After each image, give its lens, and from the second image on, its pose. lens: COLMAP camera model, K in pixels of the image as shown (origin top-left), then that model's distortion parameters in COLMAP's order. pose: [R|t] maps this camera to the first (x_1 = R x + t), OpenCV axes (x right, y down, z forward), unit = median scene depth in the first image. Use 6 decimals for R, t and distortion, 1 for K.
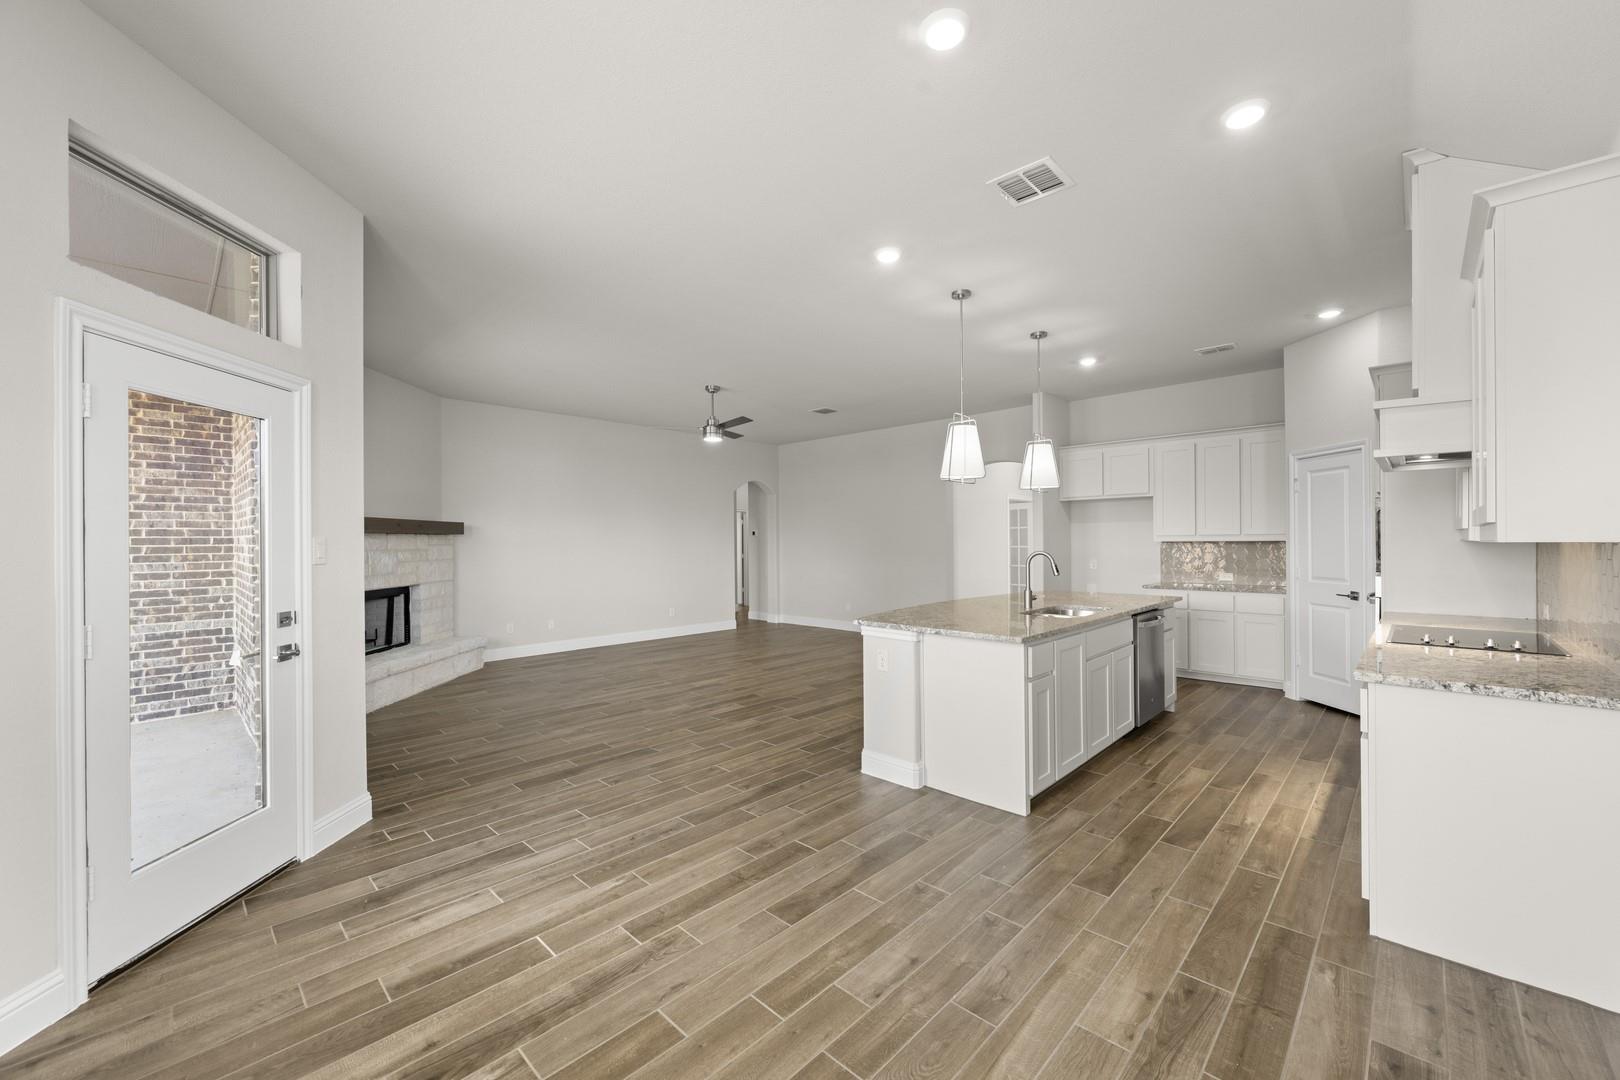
lens RADIAL K [[630.4, 0, 811.3], [0, 630.4, 541.2], [0, 0, 1]] dist [-0.001552, -0.000062]
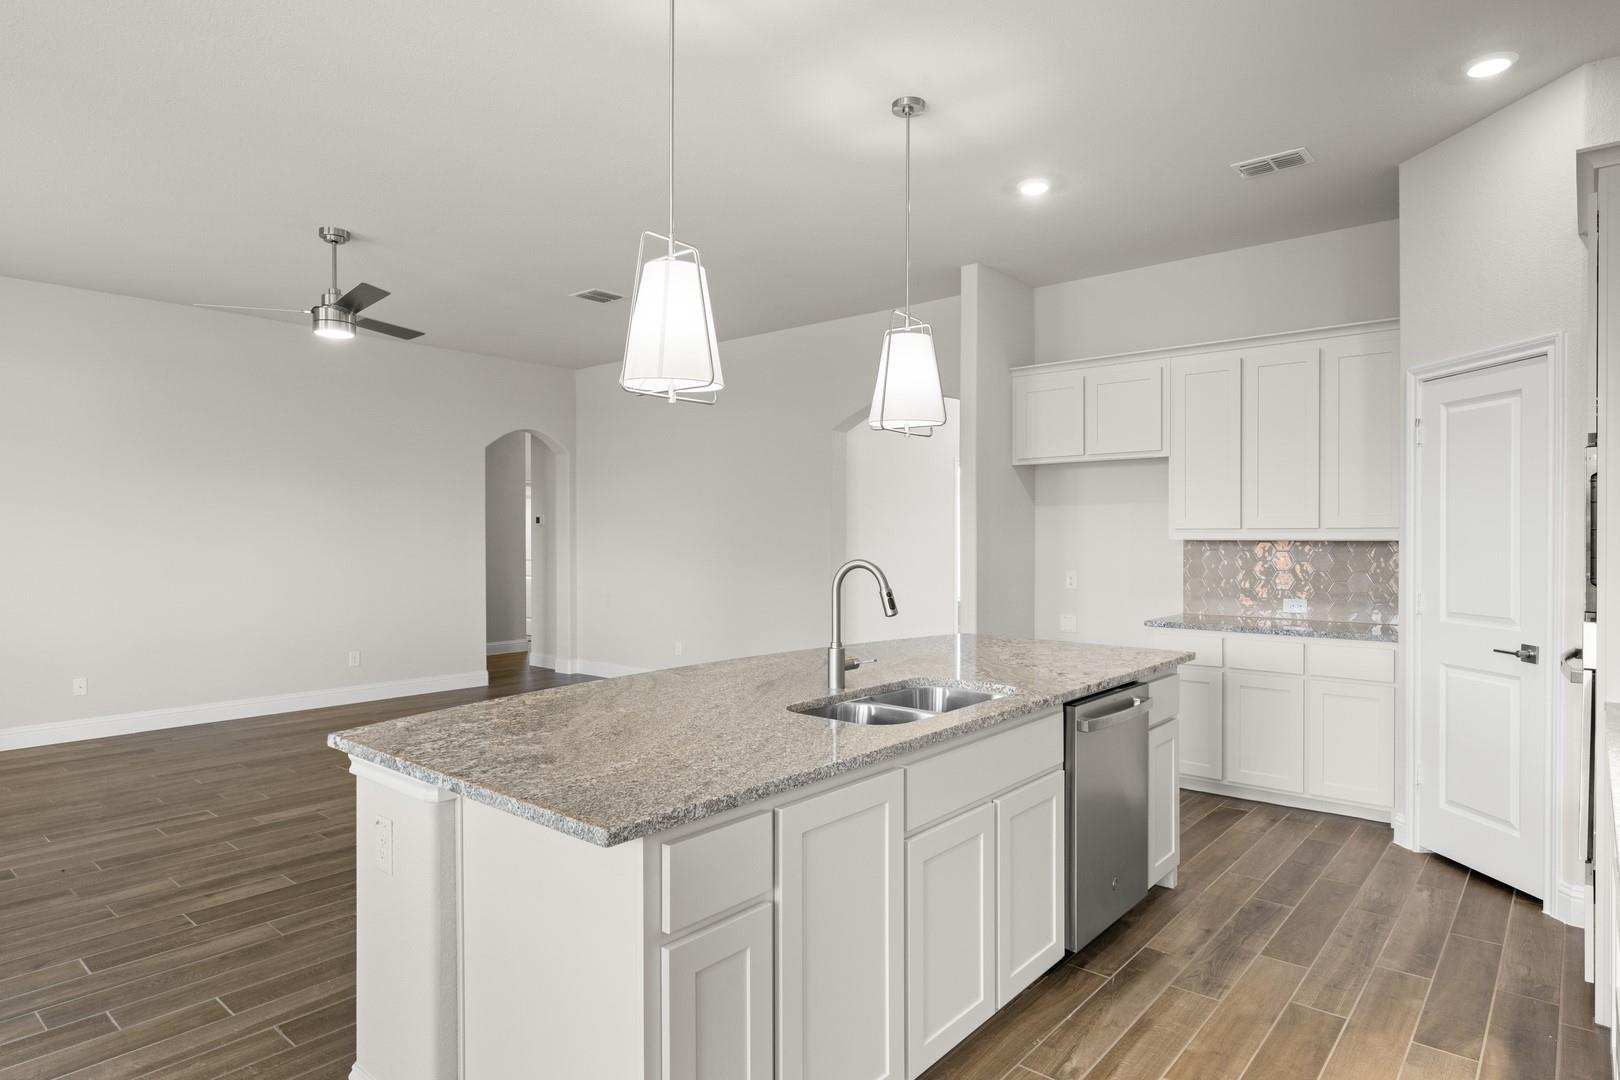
lens RADIAL K [[910.5, 0, 811.4], [0, 910.5, 539.4], [0, 0, 1]] dist [-0.003616, 0.002768]
pose [[0.997913, 0.007914, 0.064080, 0.235510], [-0.008188, 0.999958, 0.004013, -0.000523], [-0.064045, -0.004530, 0.997937, 0.299960]]
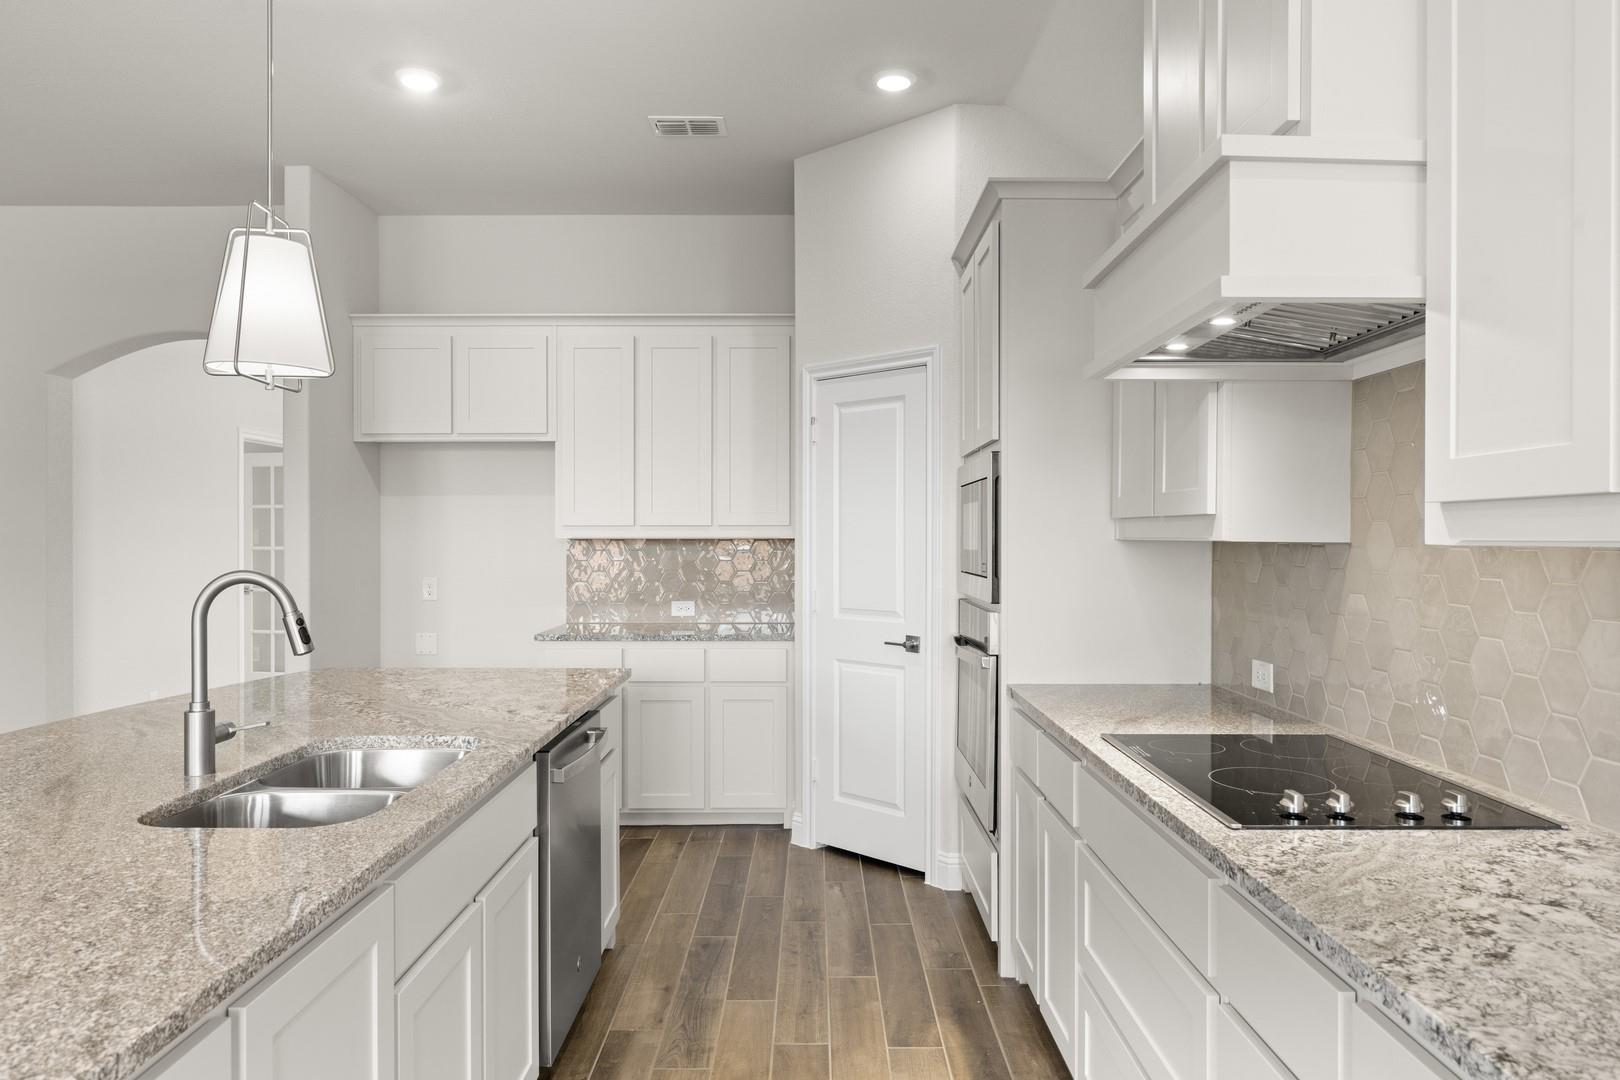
lens RADIAL K [[1051.7, 0, 813.4], [0, 1051.7, 538.7], [0, 0, 1]] dist [-0.000582, -0.000698]
pose [[0.719092, 0.004401, 0.694901, 0.177533], [-0.005966, 0.999982, -0.000160, -0.000131], [-0.694890, -0.004030, 0.719105, 0.390802]]
